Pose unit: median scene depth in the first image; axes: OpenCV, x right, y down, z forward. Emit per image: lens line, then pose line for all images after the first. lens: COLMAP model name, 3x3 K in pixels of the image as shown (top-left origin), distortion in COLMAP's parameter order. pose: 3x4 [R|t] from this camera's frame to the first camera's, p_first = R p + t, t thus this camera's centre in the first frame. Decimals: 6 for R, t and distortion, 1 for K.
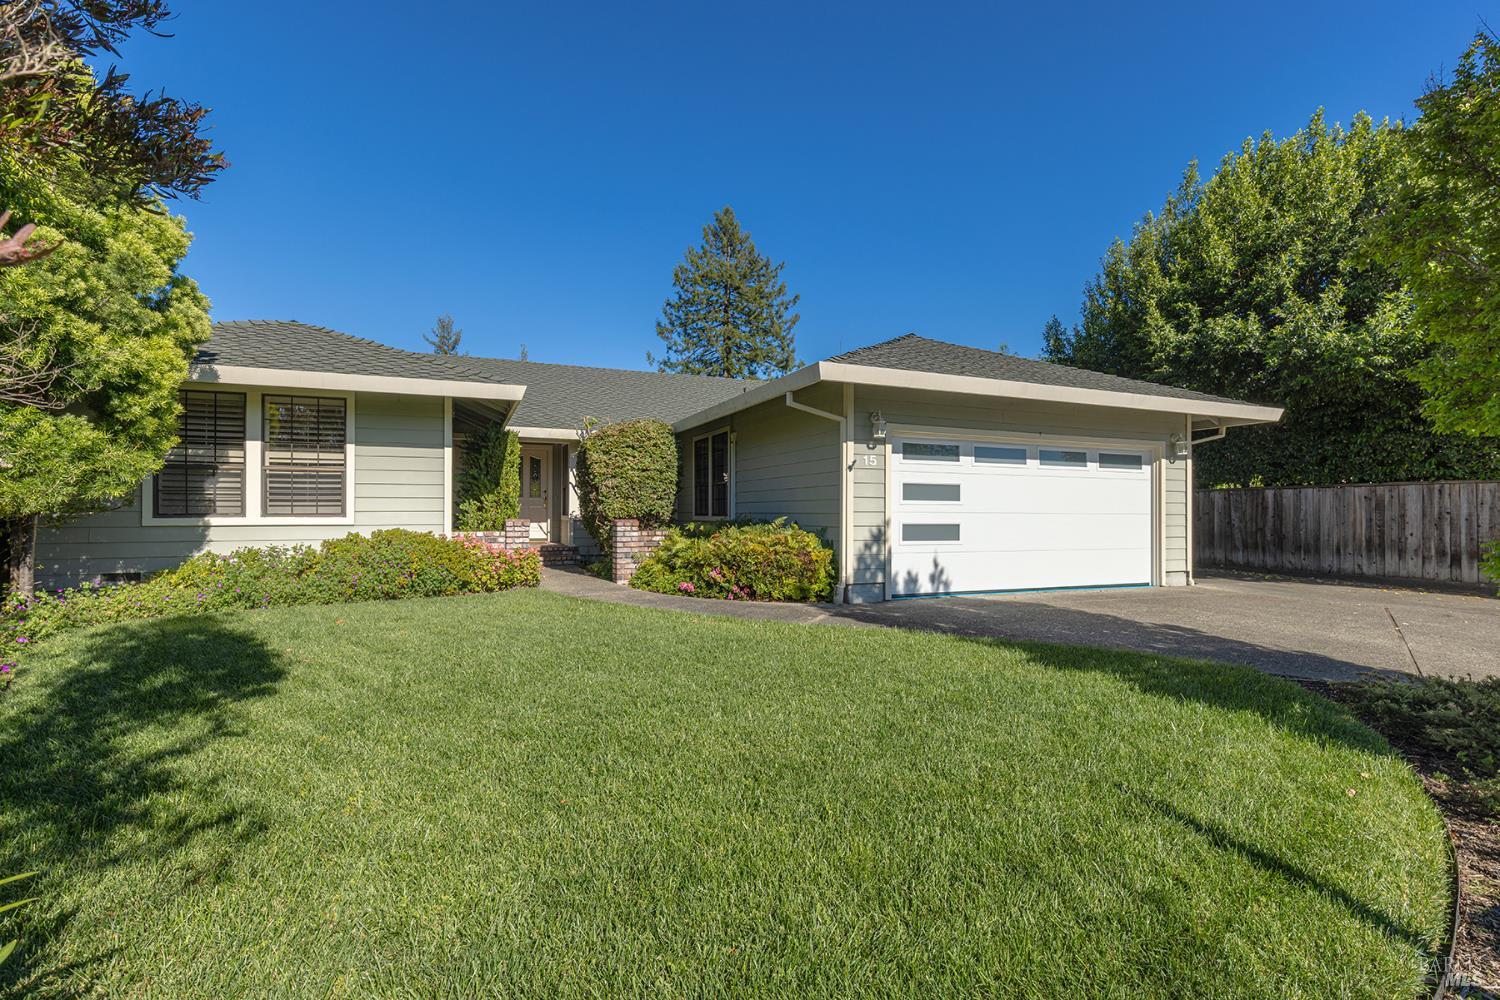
lens RADIAL K [[721.0, 0, 755.8], [0, 721.0, 510.9], [0, 0, 1]] dist [0.020127, -0.000006]
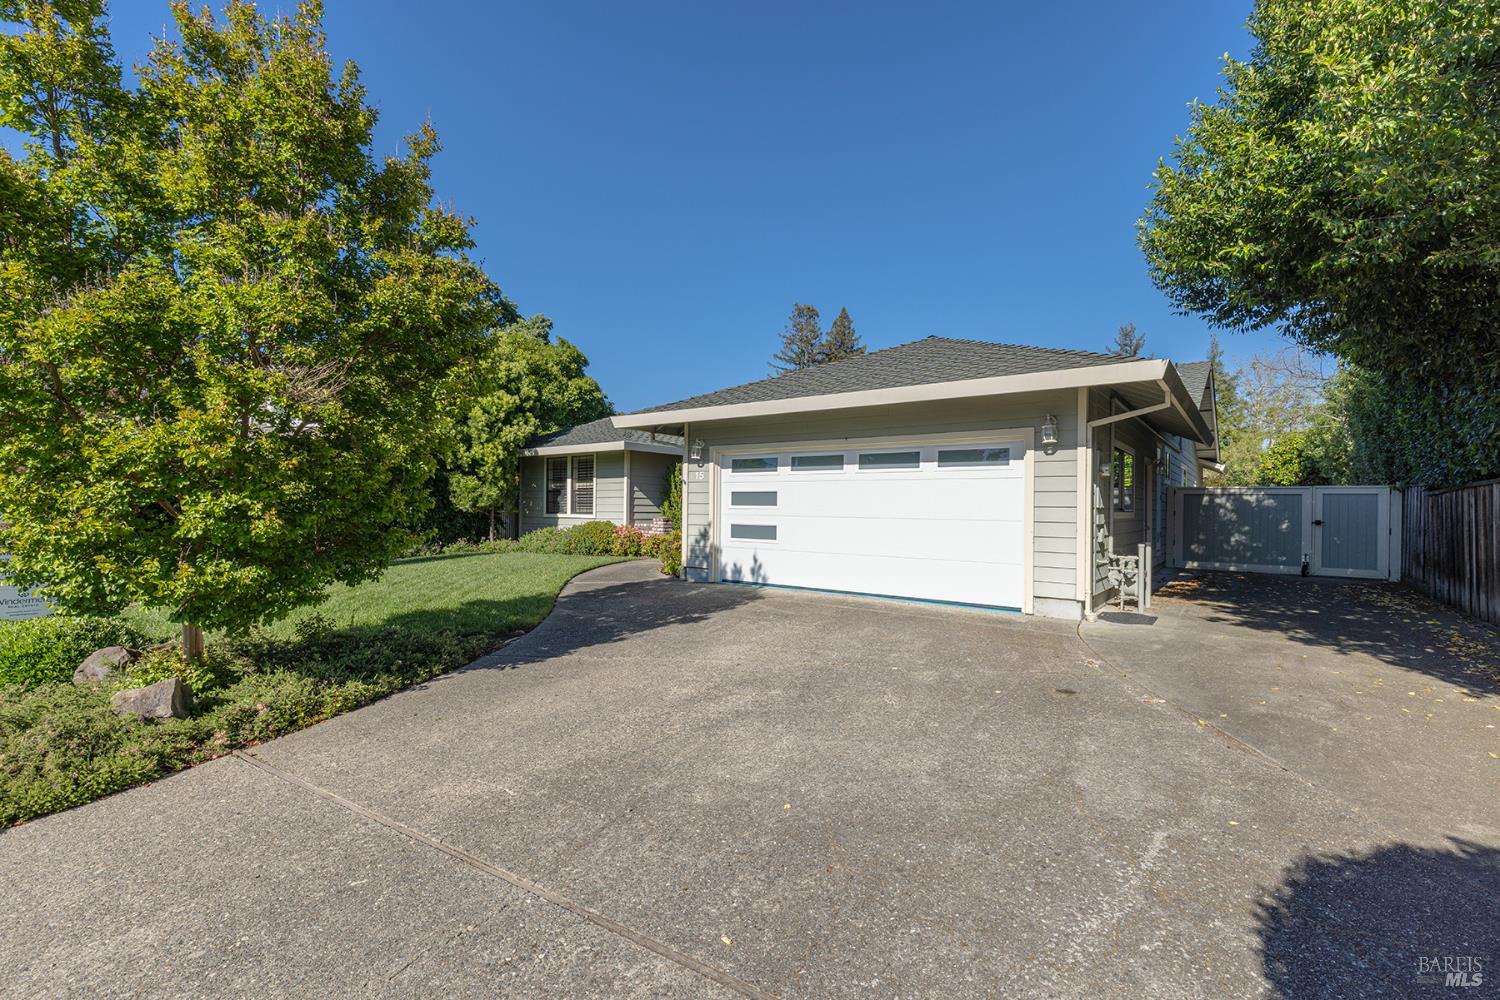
lens RADIAL K [[667.0, 0, 752.9], [0, 667.0, 509.9], [0, 0, 1]] dist [-0.000638, -0.000288]
pose [[0.499466, 0.004414, -0.866322, 1.210483], [-0.003970, 0.999988, 0.002806, -0.010350], [0.866324, 0.002038, 0.499478, 0.450757]]
